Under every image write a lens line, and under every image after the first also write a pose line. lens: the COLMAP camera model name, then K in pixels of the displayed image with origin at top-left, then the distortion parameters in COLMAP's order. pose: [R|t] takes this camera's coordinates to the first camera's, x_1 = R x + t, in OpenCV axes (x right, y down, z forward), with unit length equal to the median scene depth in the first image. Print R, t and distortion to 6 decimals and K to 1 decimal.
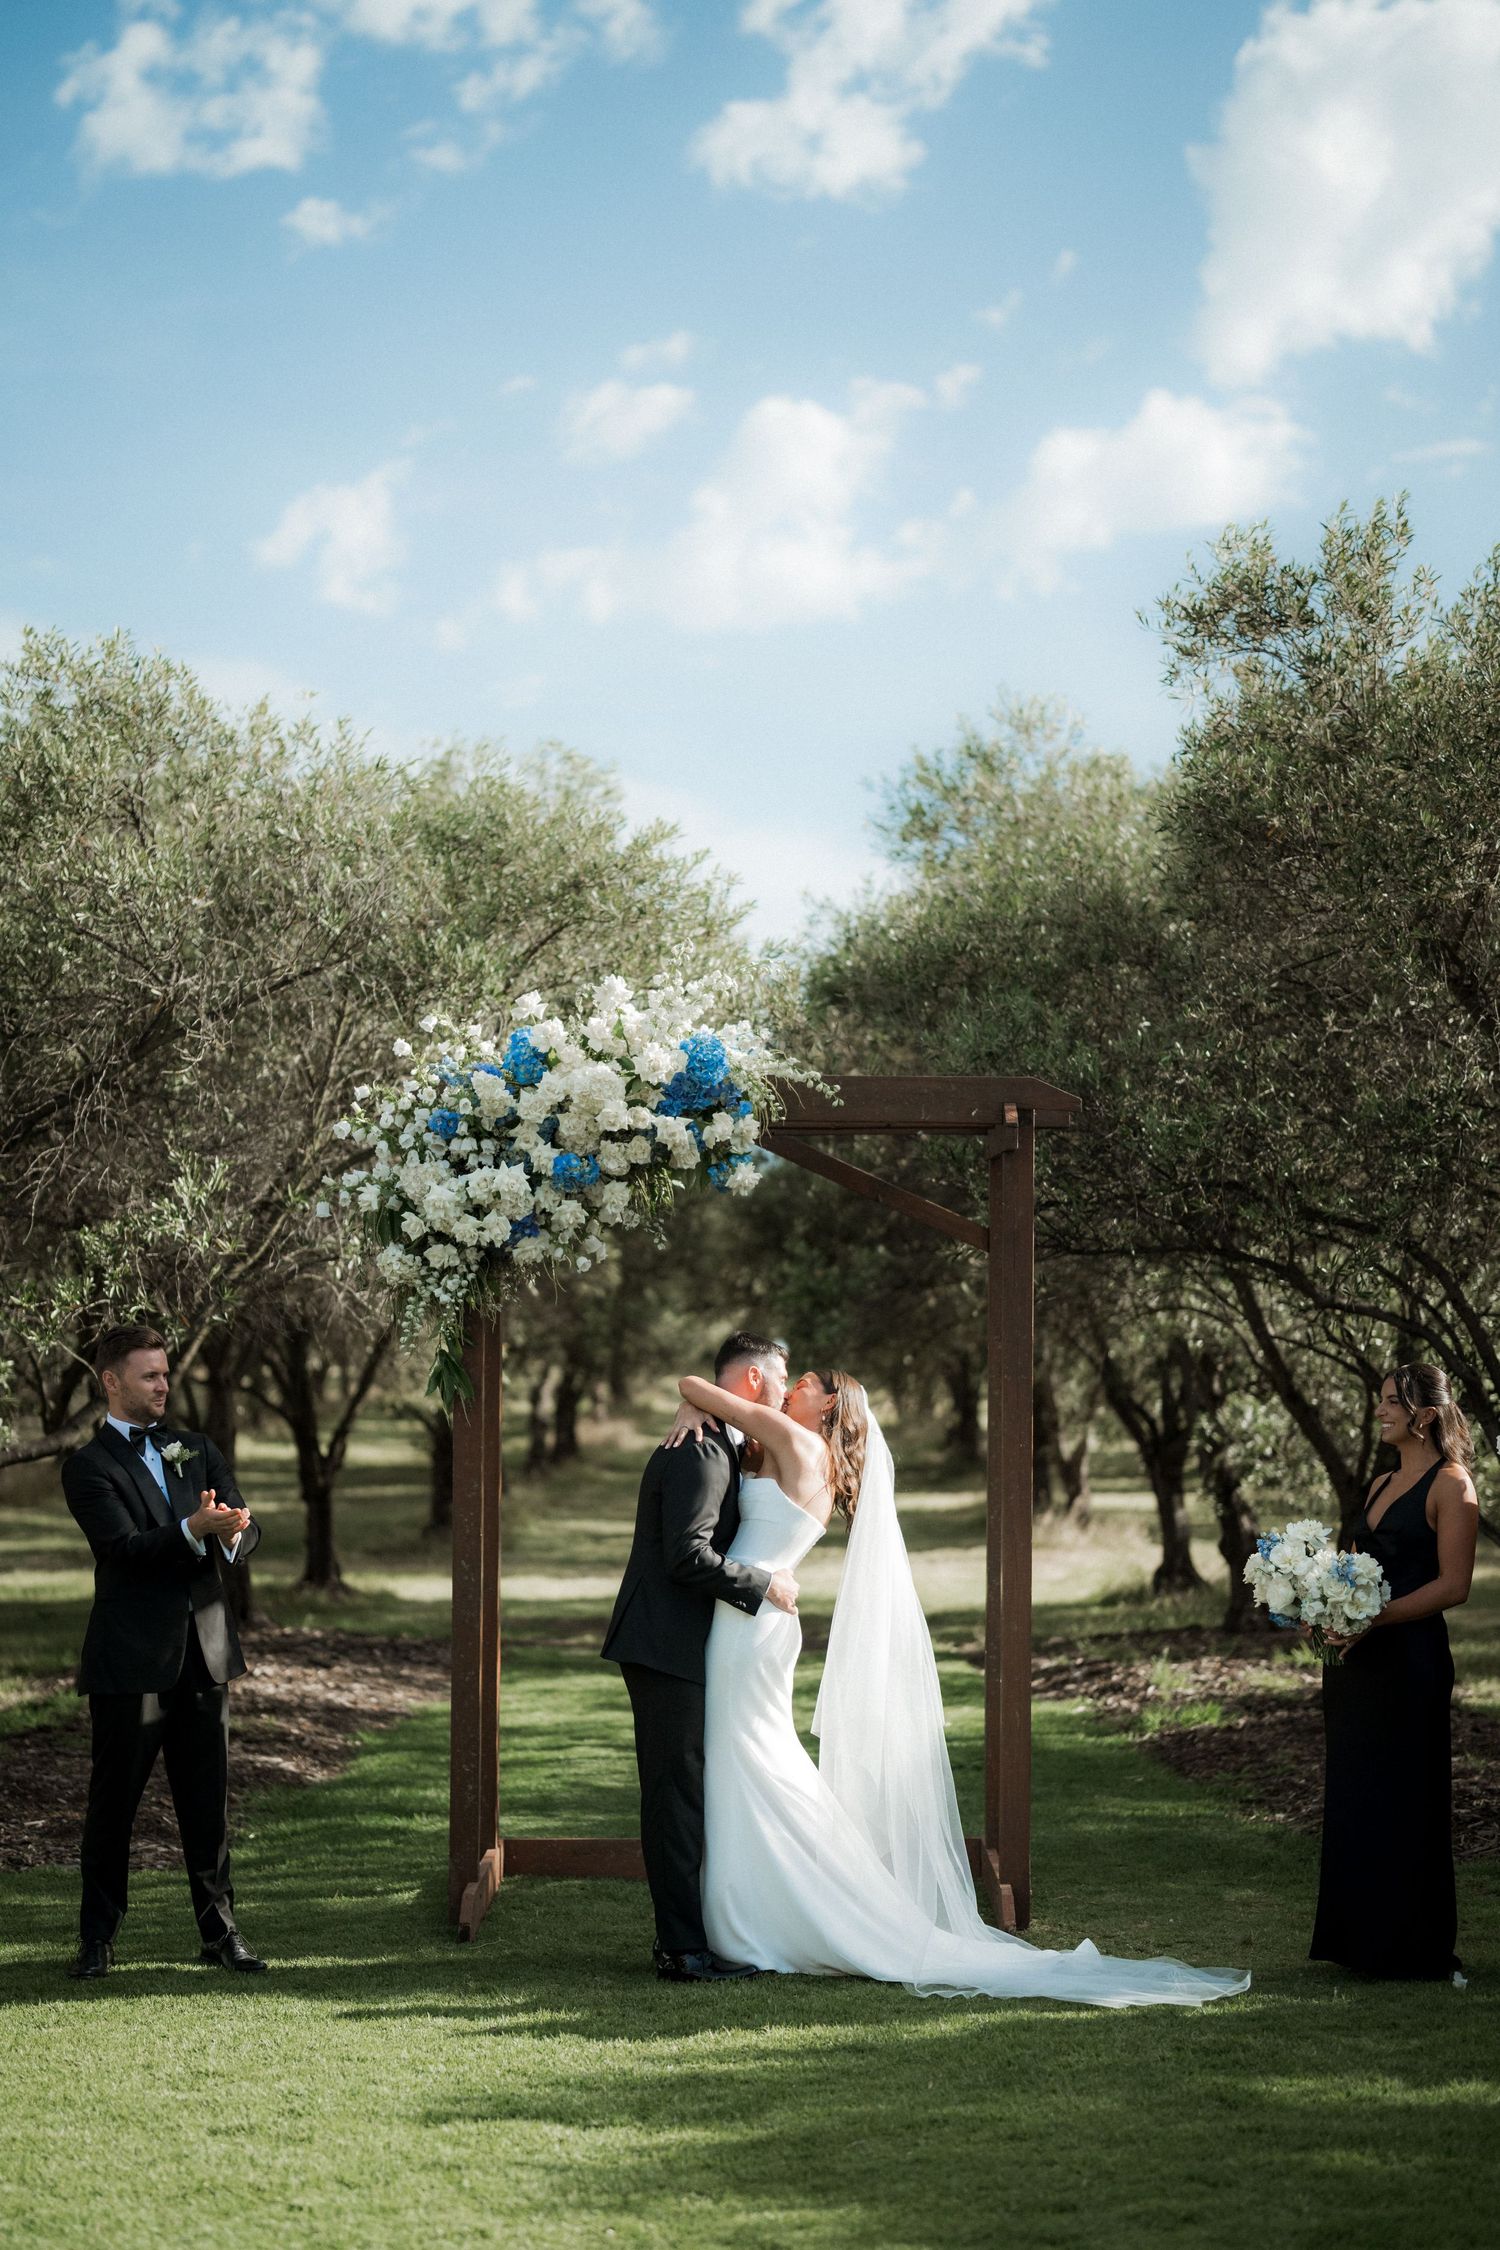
lens RADIAL K [[3387.5, 0, 655.5], [0, 3387.5, 1277.8], [0, 0, 1]] dist [-0.040795, 0.033267]
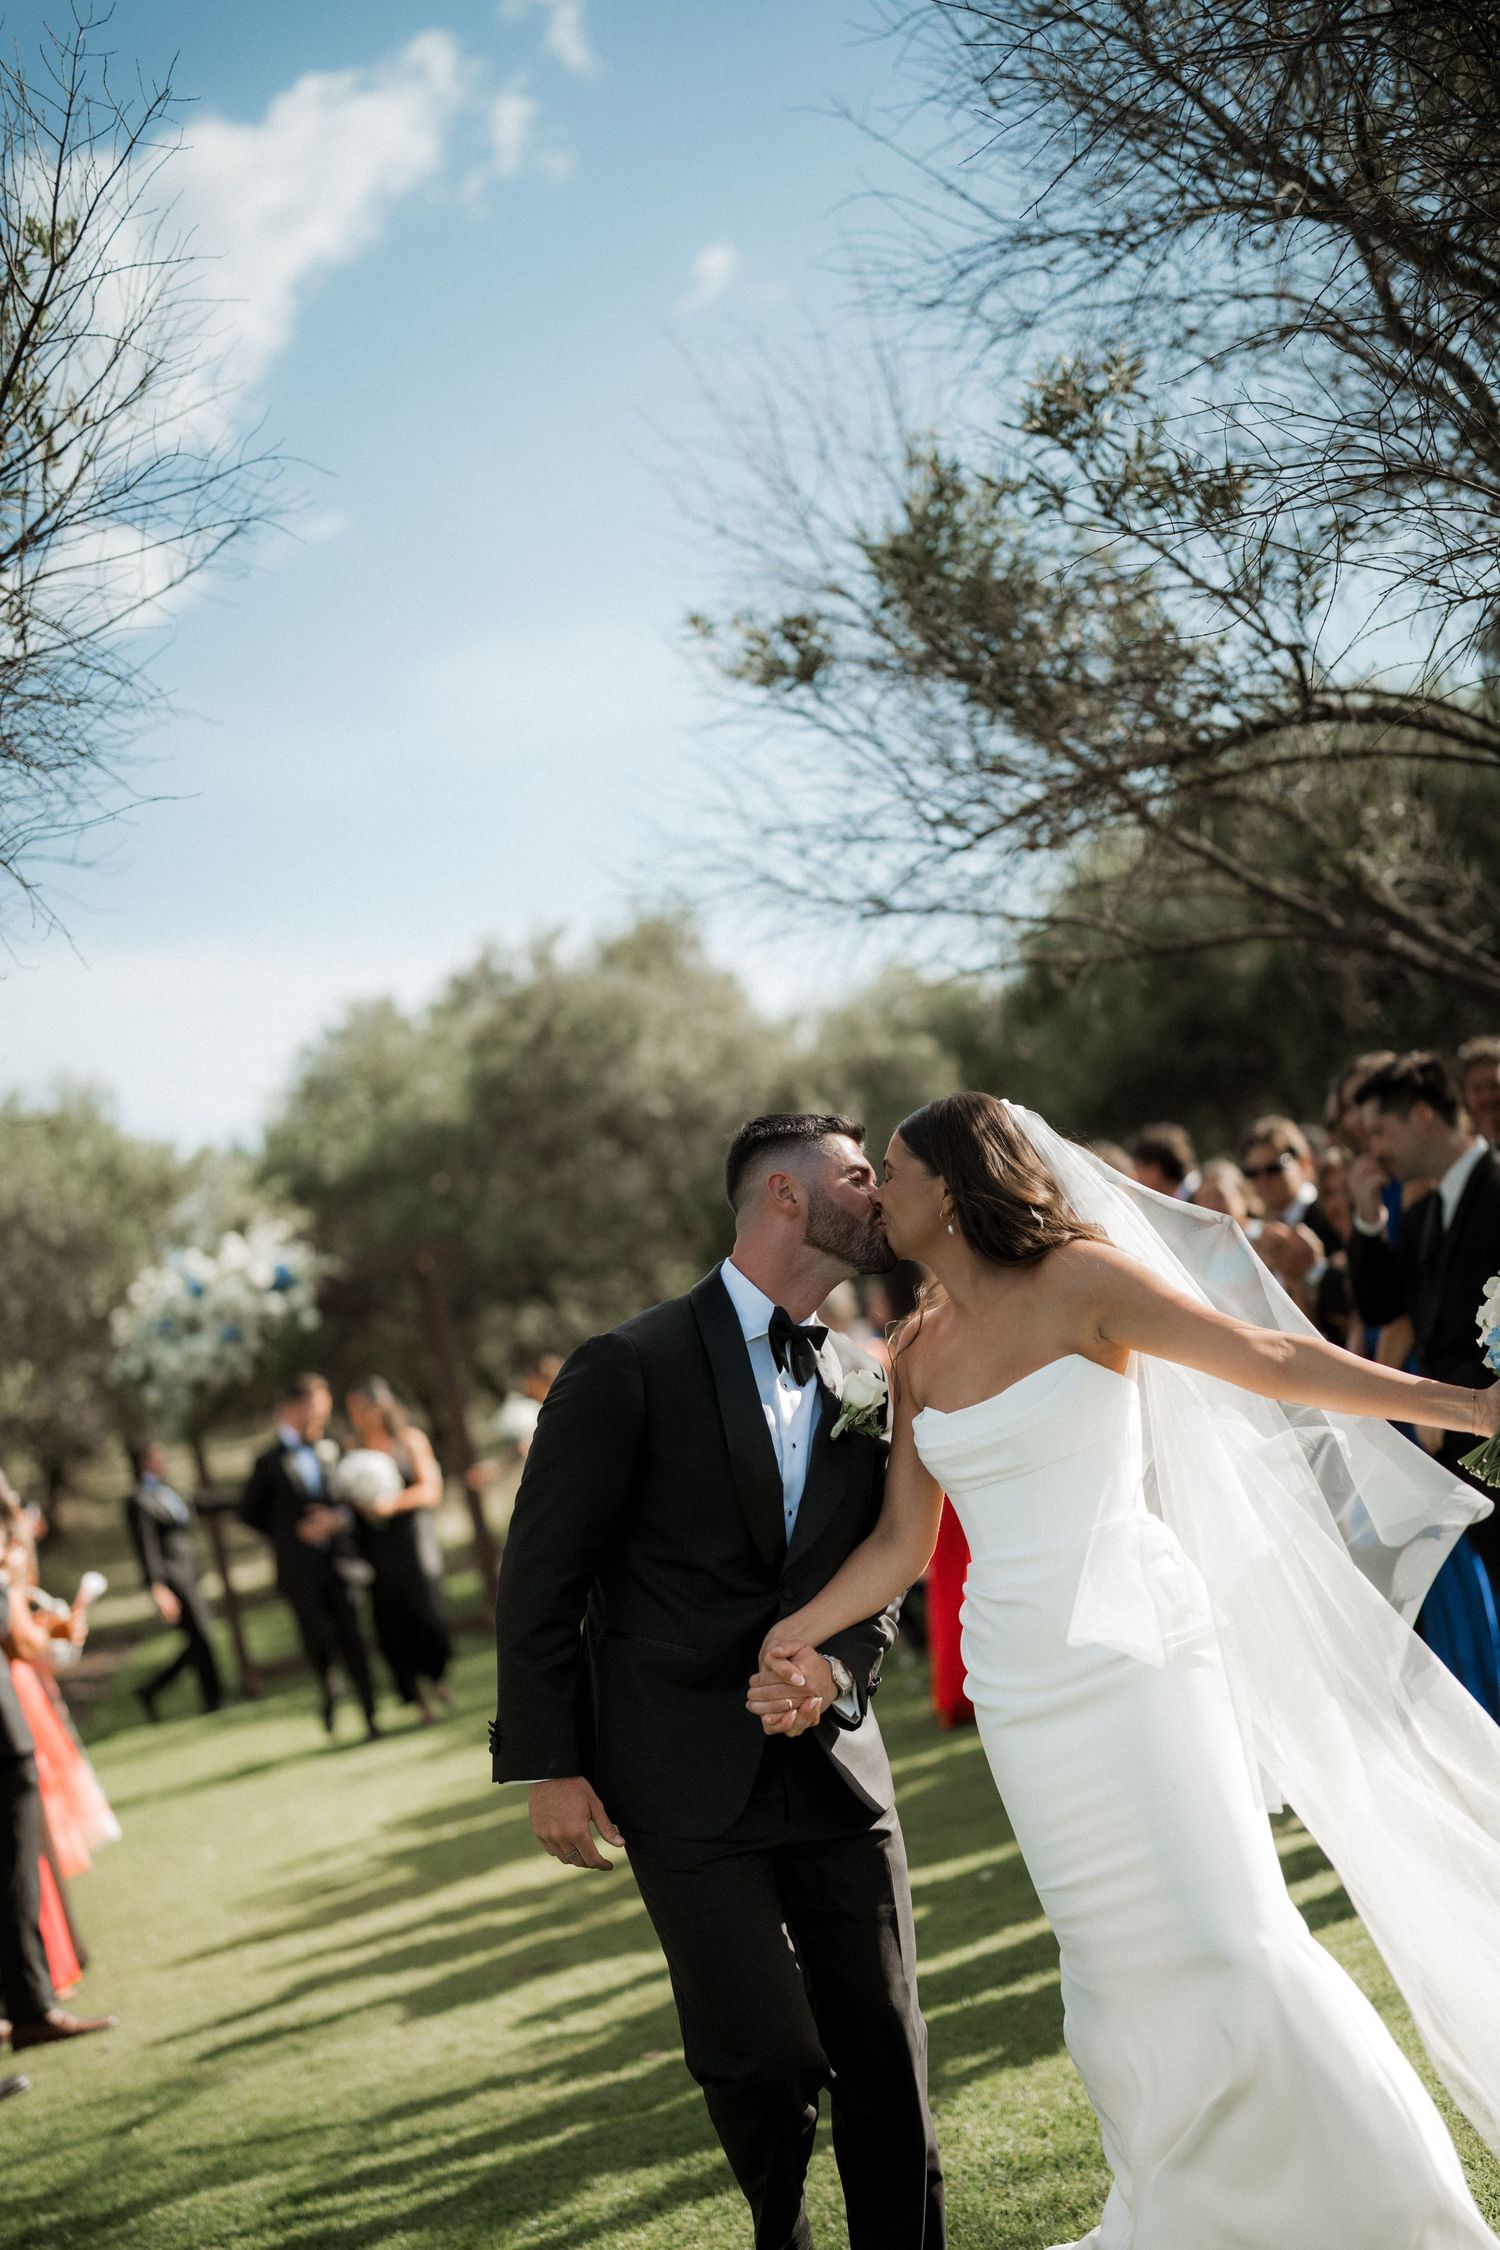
lens RADIAL K [[3294.3, 0, 750.0], [0, 3294.3, 1125.0], [0, 0, 1]] dist [0.041442, 0.042502]
pose [[0.946995, -0.210535, 0.242641, -0.183358], [0.222861, 0.974550, -0.024201, -0.036098], [-0.231371, 0.076994, 0.969814, -1.032942]]
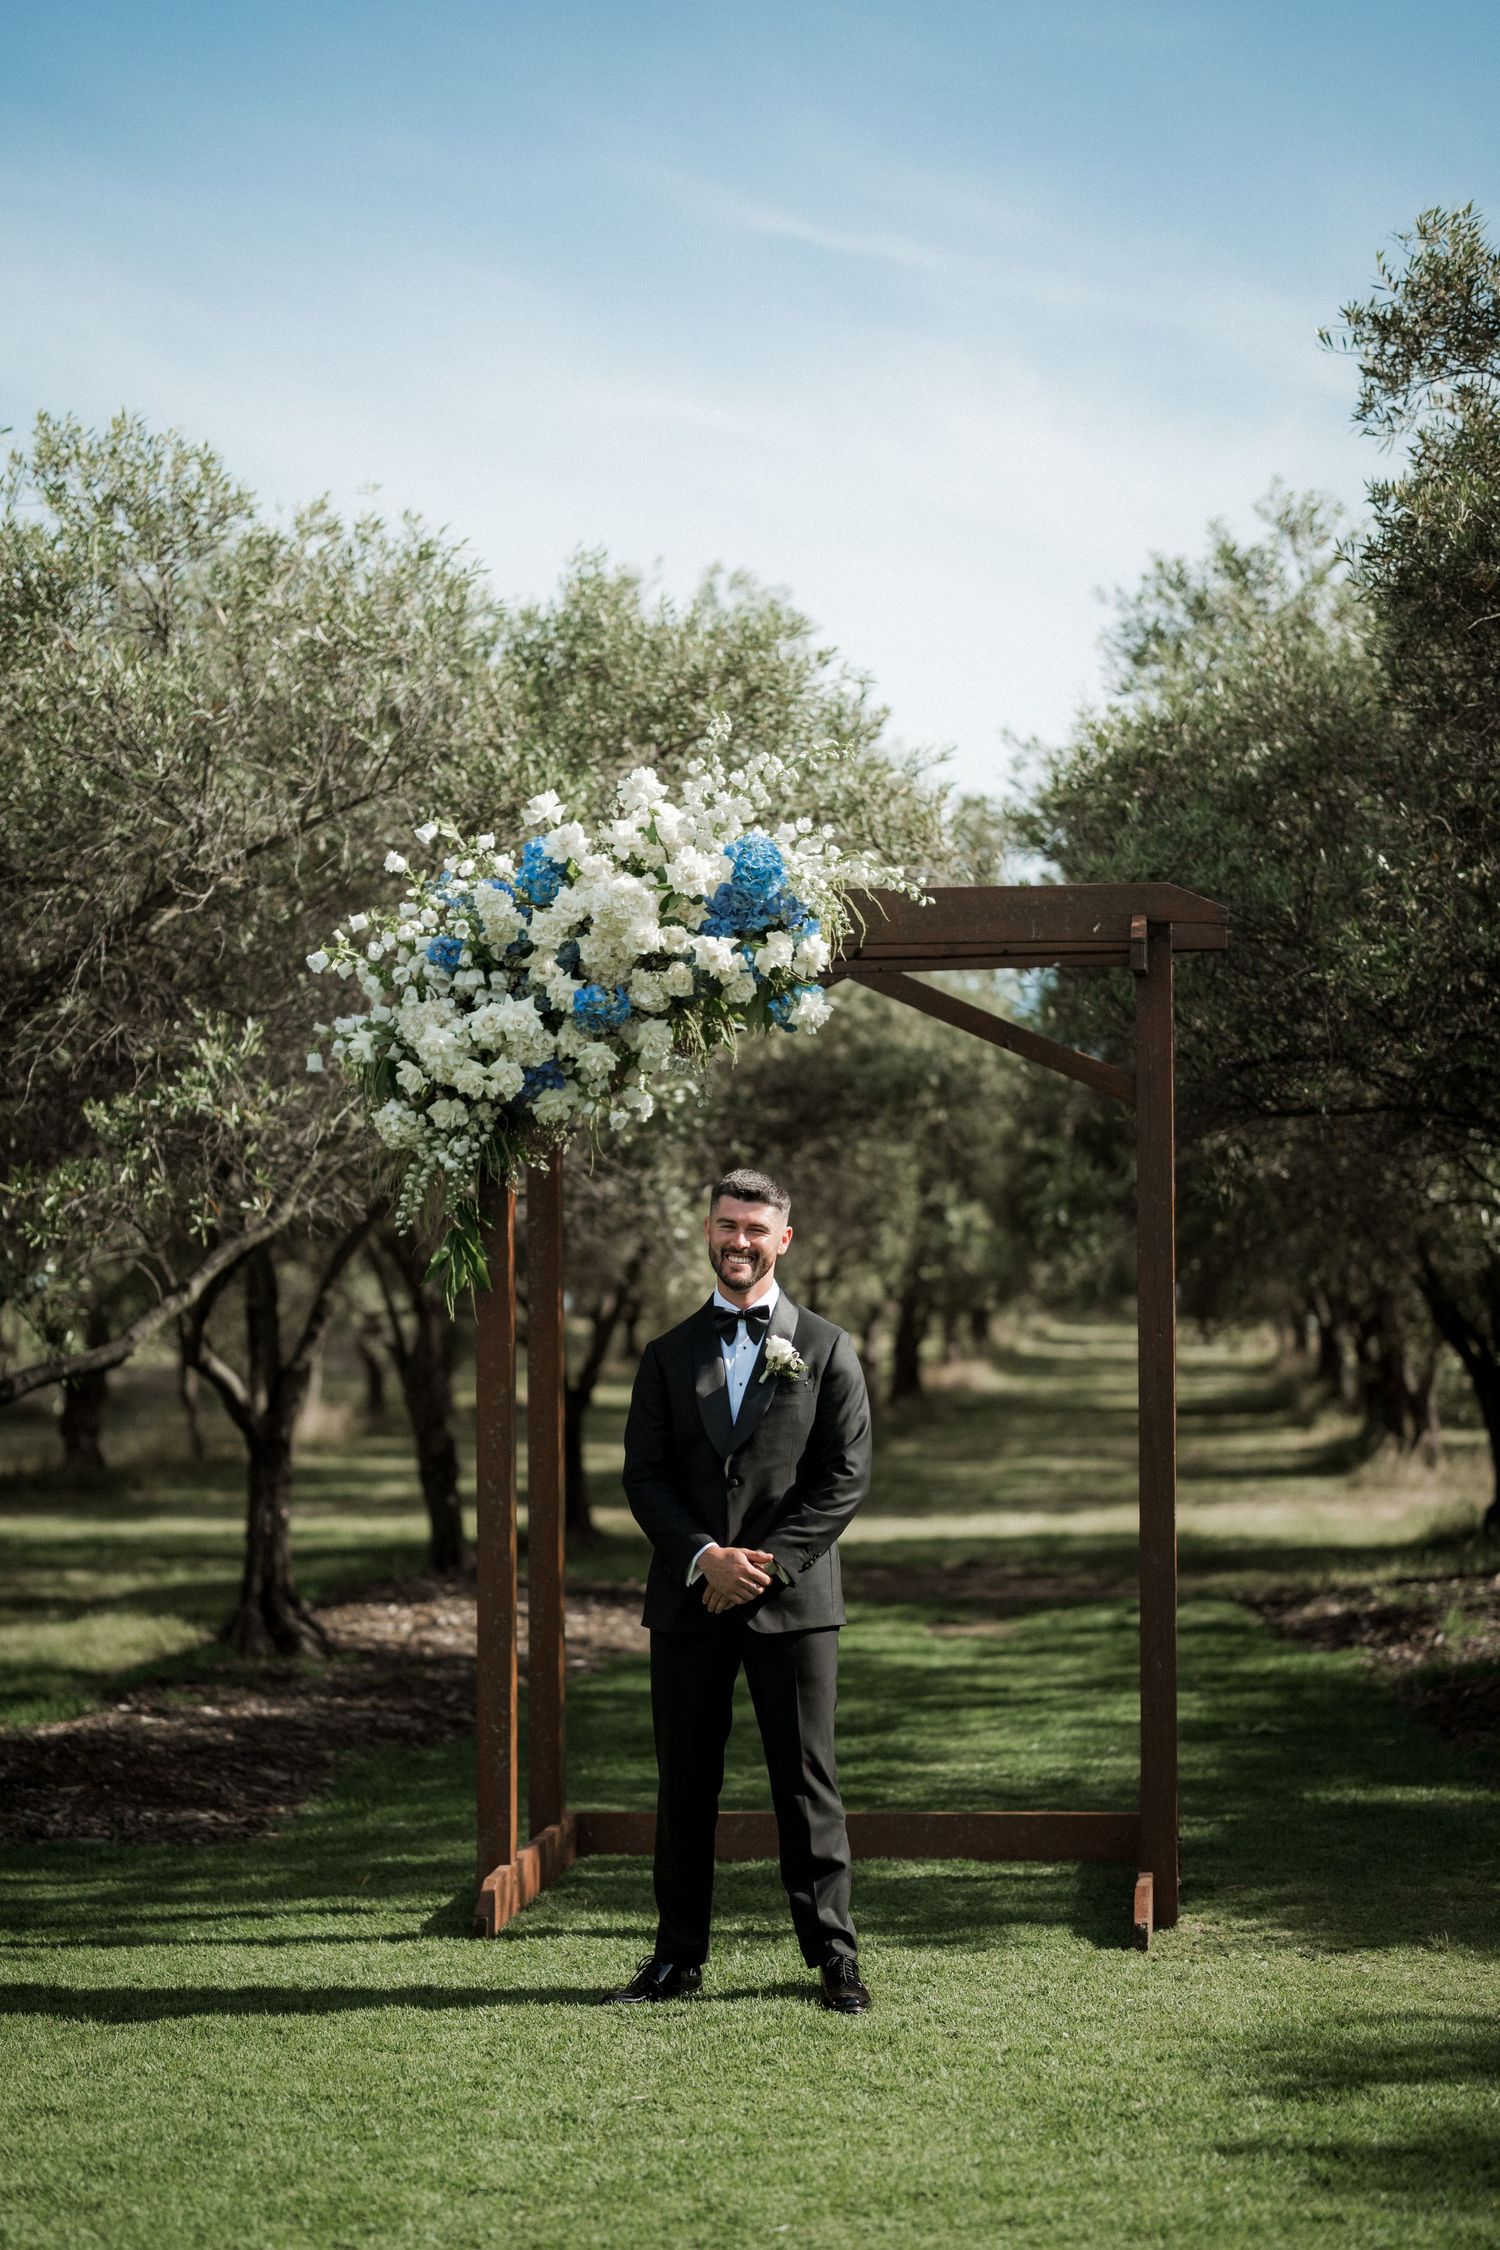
lens RADIAL K [[3437.2, 0, 654.2], [0, 3437.2, 1246.5], [0, 0, 1]] dist [-0.034580, 0.061214]
pose [[0.993260, -0.013428, -0.115126, 0.083015], [0.014129, 0.999886, 0.005274, 0.022216], [0.115042, -0.006865, 0.993337, 0.167118]]
